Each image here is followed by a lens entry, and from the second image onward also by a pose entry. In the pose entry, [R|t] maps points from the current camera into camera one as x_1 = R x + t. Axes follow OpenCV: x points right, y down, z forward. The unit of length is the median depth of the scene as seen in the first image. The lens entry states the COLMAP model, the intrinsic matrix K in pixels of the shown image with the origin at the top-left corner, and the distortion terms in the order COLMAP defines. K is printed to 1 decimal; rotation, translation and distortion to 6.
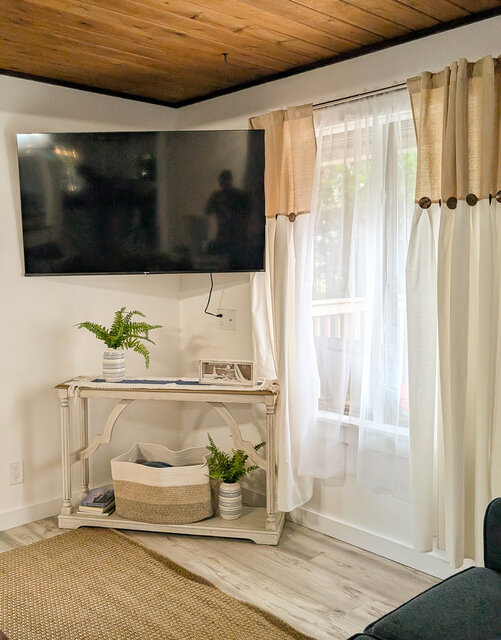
lens RADIAL K [[649.2, 0, 239.1], [0, 649.2, 284.2], [0, 0, 1]] dist [0.029221, 0.000000]
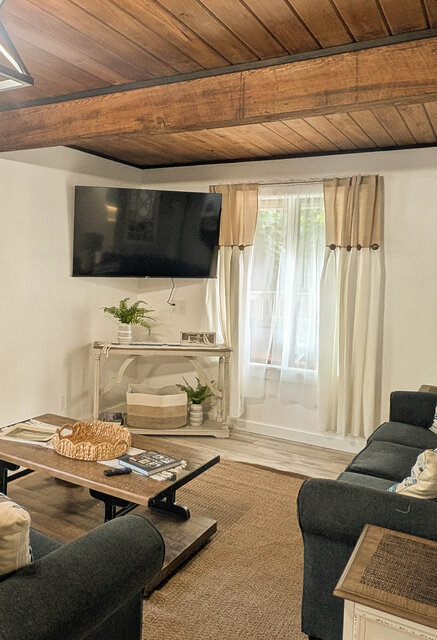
lens RADIAL K [[548.7, 0, 135.7], [0, 548.7, 293.9], [0, 0, 1]] dist [0.003174, 0.042410]
pose [[0.969815, 0.023691, 0.242686, -0.526685], [-0.030194, 0.999277, 0.023108, -0.007023], [-0.241964, -0.029738, 0.969830, -0.328848]]
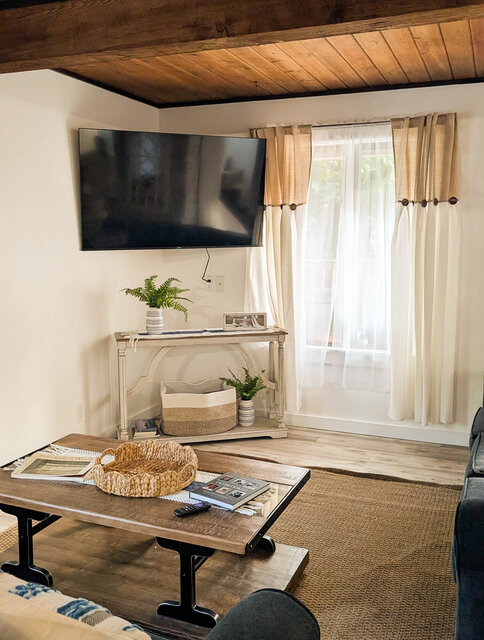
lens RADIAL K [[625.5, 0, 242.9], [0, 625.5, 319.1], [0, 0, 1]] dist [0.045828, 0.000000]
pose [[0.907628, -0.053317, 0.416376, -0.576931], [0.009198, 0.994189, 0.107255, -0.009677], [-0.419675, -0.093518, 0.902844, -0.181973]]
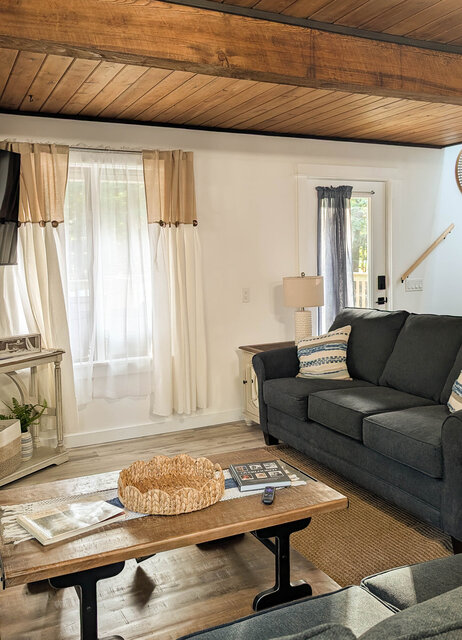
lens RADIAL K [[600.5, 0, 232.9], [0, 600.5, 295.8], [0, 0, 1]] dist [0.010943, 0.000000]
pose [[0.295663, -0.061018, 0.953342, -1.012173], [0.048278, 0.997637, 0.048881, 0.003273], [-0.954072, 0.031573, 0.297910, 0.263596]]
